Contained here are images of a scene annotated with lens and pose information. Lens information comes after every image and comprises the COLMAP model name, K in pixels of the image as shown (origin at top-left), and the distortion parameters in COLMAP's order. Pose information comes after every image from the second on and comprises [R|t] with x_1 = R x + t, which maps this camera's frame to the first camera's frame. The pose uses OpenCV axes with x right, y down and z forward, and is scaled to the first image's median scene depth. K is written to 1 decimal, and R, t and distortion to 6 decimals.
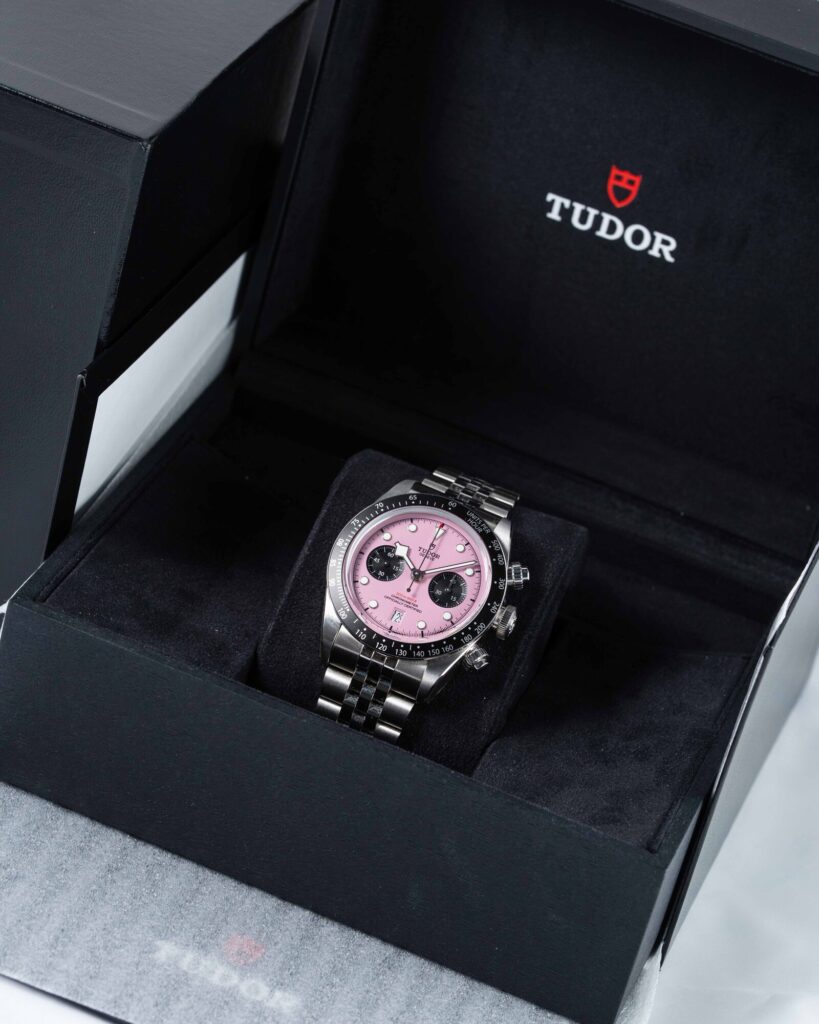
lens RADIAL K [[4525.4, 0, 410.6], [0, 4525.4, 510.0], [0, 0, 1]] dist [-0.019834, 0.000000]
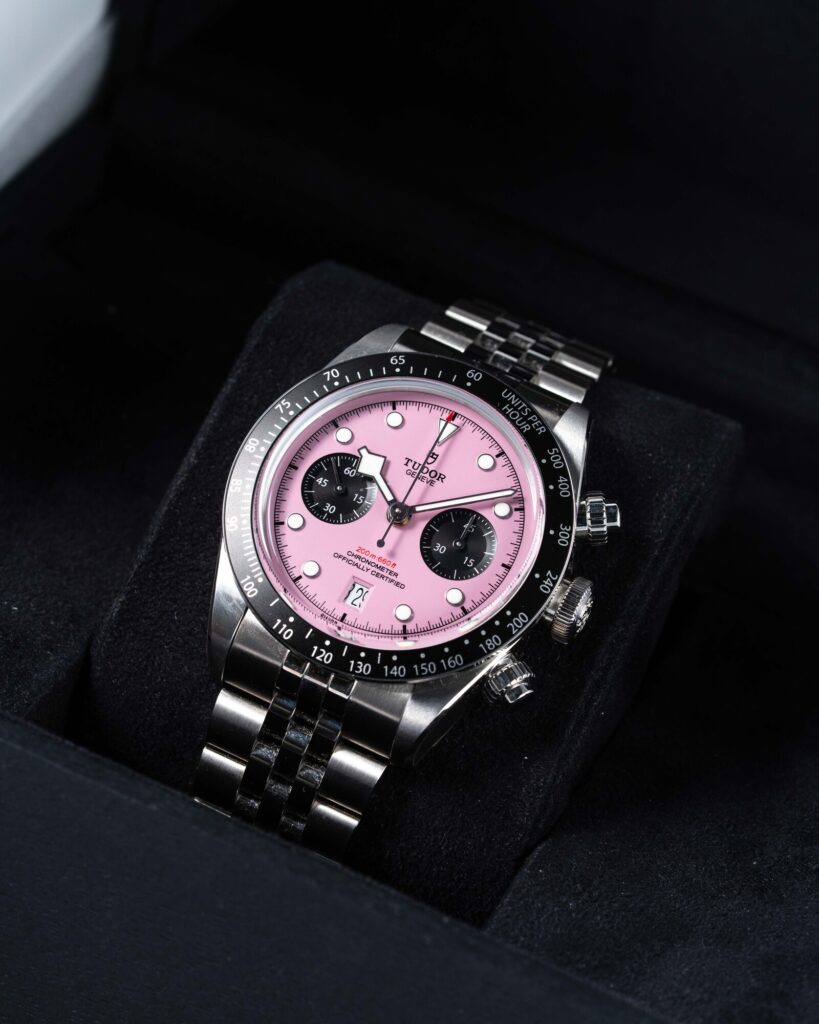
lens RADIAL K [[4525.4, 0, 407.4], [0, 4525.4, 512.3], [0, 0, 1]] dist [-0.019834, 0.000000]
pose [[0.998176, 0.024866, -0.055019, 0.030391], [-0.022125, 0.998510, 0.049890, -0.011227], [0.056177, -0.048582, 0.997238, 0.490403]]
